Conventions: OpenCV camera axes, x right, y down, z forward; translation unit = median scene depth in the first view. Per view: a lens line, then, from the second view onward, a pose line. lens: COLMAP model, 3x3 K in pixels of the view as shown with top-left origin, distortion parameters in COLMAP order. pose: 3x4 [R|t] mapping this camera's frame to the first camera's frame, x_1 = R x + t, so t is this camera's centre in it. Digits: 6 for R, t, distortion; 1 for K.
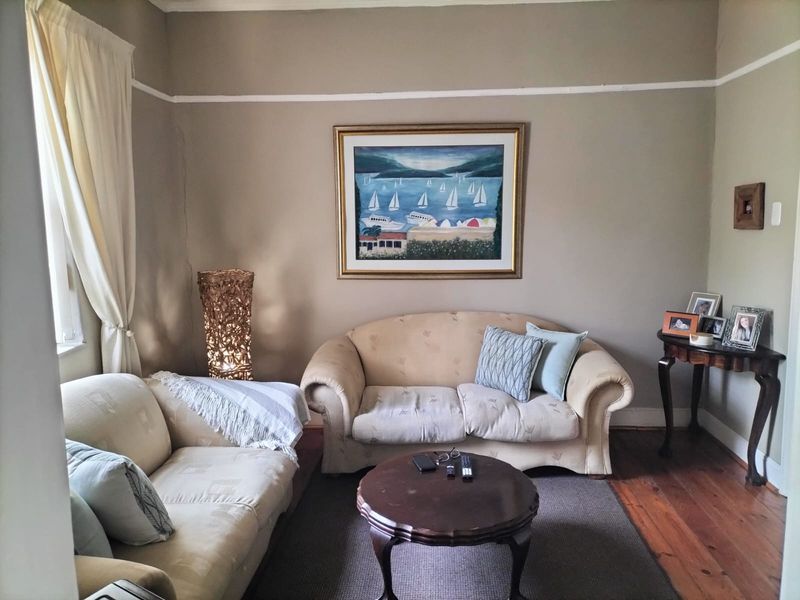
lens RADIAL K [[606.5, 0, 397.6], [0, 606.5, 304.2], [0, 0, 1]] dist [0.082914, -0.071583]
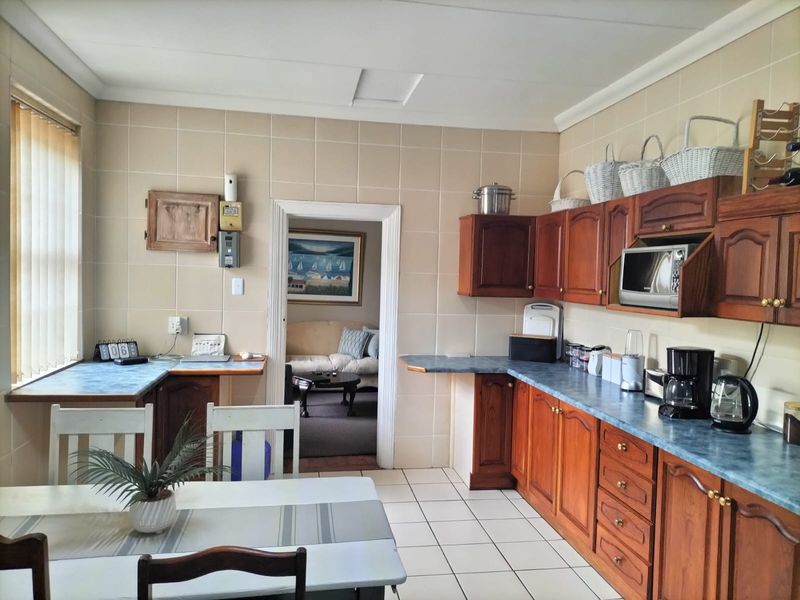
lens RADIAL K [[606.5, 0, 397.6], [0, 606.5, 304.2], [0, 0, 1]] dist [0.082914, -0.071583]
pose [[0.973355, 0.037097, 0.226284, -0.148177], [-0.019120, 0.996520, -0.081127, 0.121849], [-0.228506, 0.074639, 0.970677, -1.065021]]
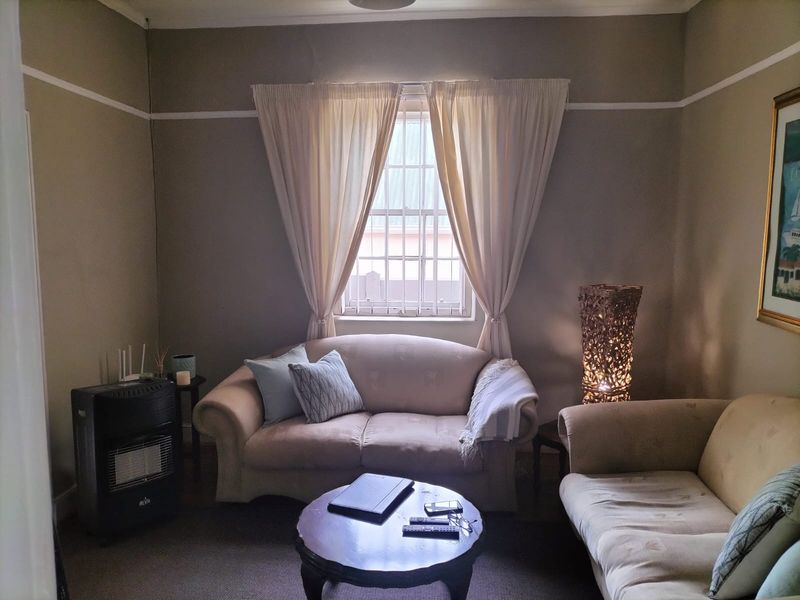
lens RADIAL K [[606.5, 0, 397.6], [0, 606.5, 304.2], [0, 0, 1]] dist [0.082914, -0.071583]
pose [[-0.053713, 0.136956, -0.989120, 0.616103], [-0.129853, 0.981181, 0.142909, -0.106962], [0.990077, 0.136116, -0.034918, 0.624020]]
